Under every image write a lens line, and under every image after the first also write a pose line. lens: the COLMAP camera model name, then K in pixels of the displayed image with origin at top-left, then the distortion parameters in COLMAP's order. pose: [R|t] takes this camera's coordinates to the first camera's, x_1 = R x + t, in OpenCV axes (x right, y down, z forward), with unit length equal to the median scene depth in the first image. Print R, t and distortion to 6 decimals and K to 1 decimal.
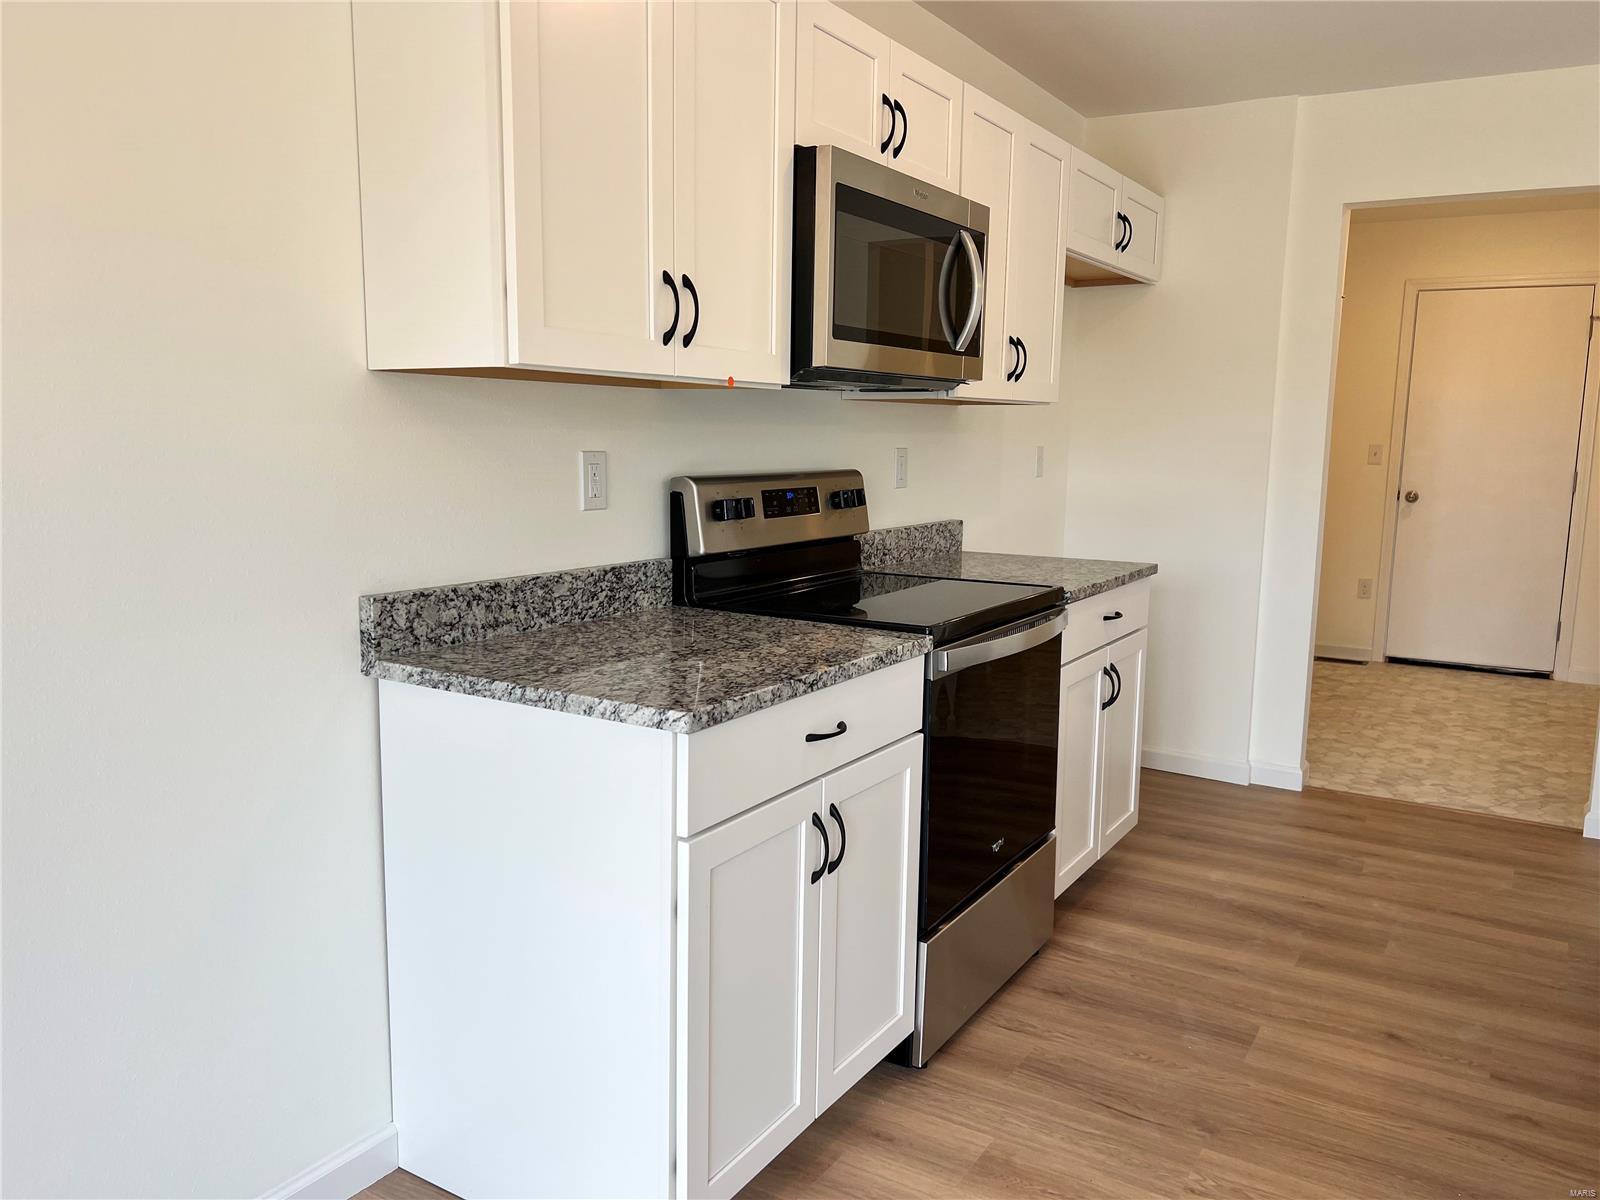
lens RADIAL K [[1224.6, 0, 797.0], [0, 1224.6, 608.7], [0, 0, 1]] dist [0.035174, -0.008227]
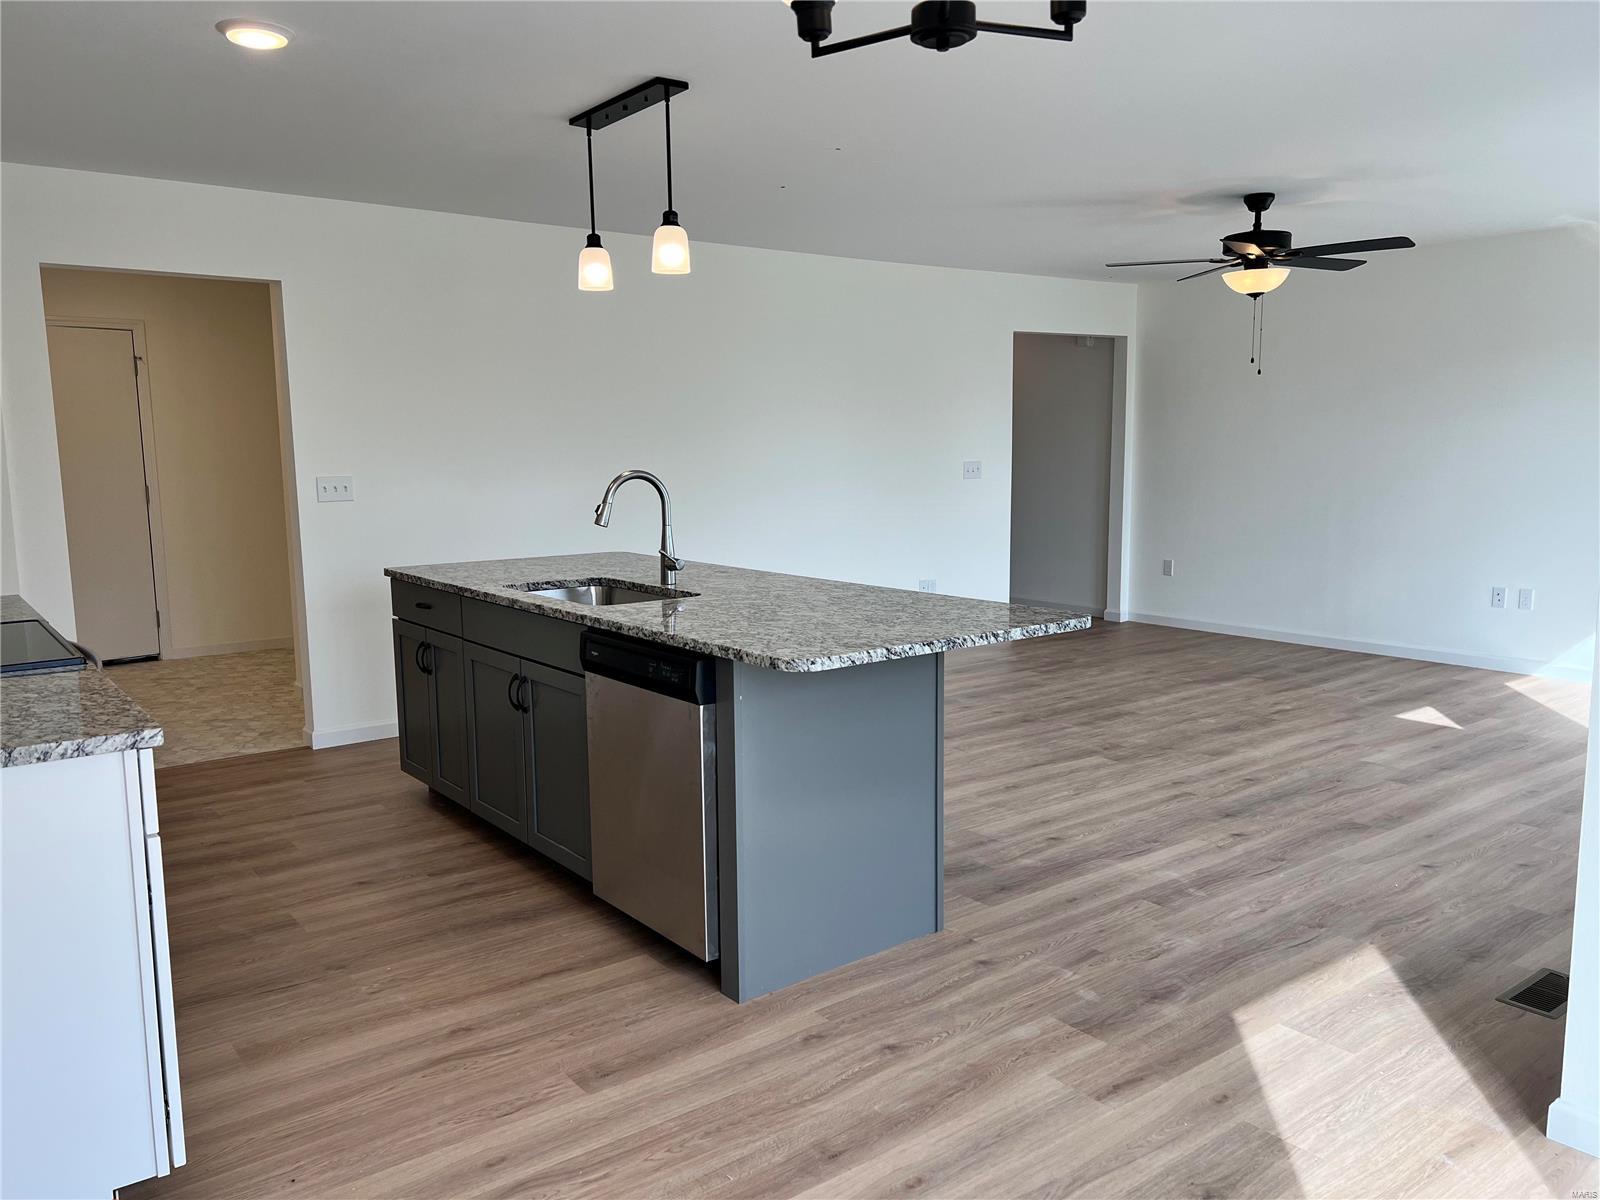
lens RADIAL K [[1224.6, 0, 797.0], [0, 1224.6, 608.7], [0, 0, 1]] dist [0.035174, -0.008227]
pose [[0.362989, -0.148809, 0.919834, -0.676207], [0.152564, 0.983335, 0.098877, -0.041308], [-0.919219, 0.104442, 0.379642, -0.060969]]
